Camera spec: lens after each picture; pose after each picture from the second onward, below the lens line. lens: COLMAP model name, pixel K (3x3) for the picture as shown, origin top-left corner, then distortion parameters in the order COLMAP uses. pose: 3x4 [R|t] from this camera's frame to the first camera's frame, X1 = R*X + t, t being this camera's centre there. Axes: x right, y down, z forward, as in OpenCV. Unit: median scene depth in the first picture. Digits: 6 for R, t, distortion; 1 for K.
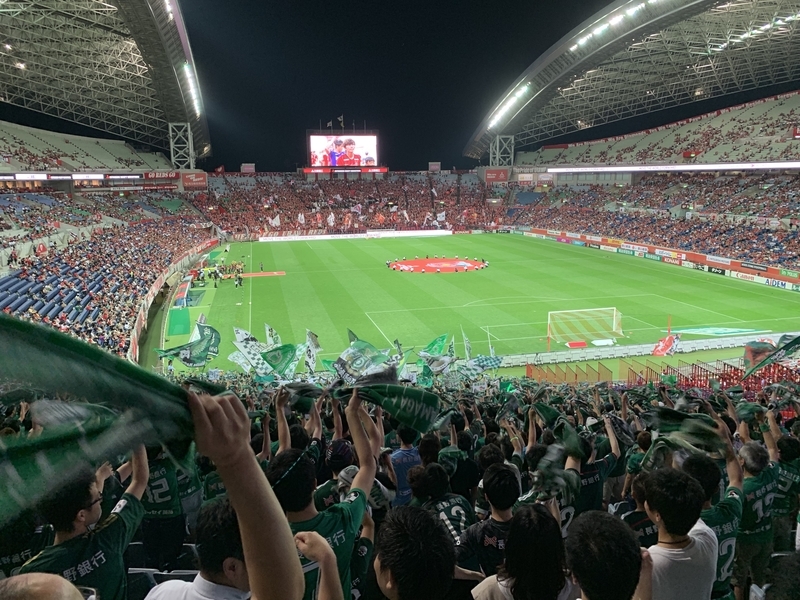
lens RADIAL K [[615.5, 0, 400.0], [0, 615.5, 300.0], [0, 0, 1]] dist [0.000071, -0.009498]
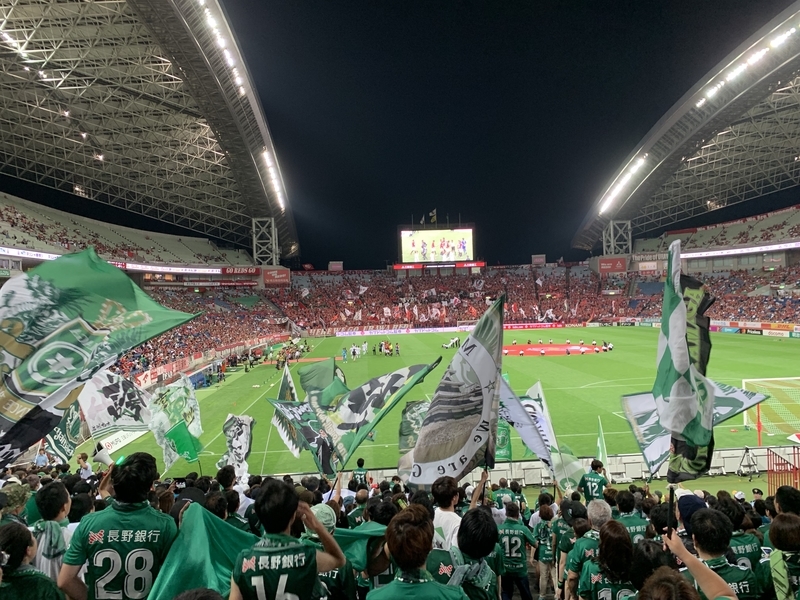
lens RADIAL K [[615.5, 0, 400.0], [0, 615.5, 300.0], [0, 0, 1]] dist [0.000071, -0.009498]
pose [[0.984648, -0.024374, -0.172841, 0.012598], [-0.009868, 0.980846, -0.194535, 0.020436], [0.174272, 0.193254, 0.965548, 0.138548]]
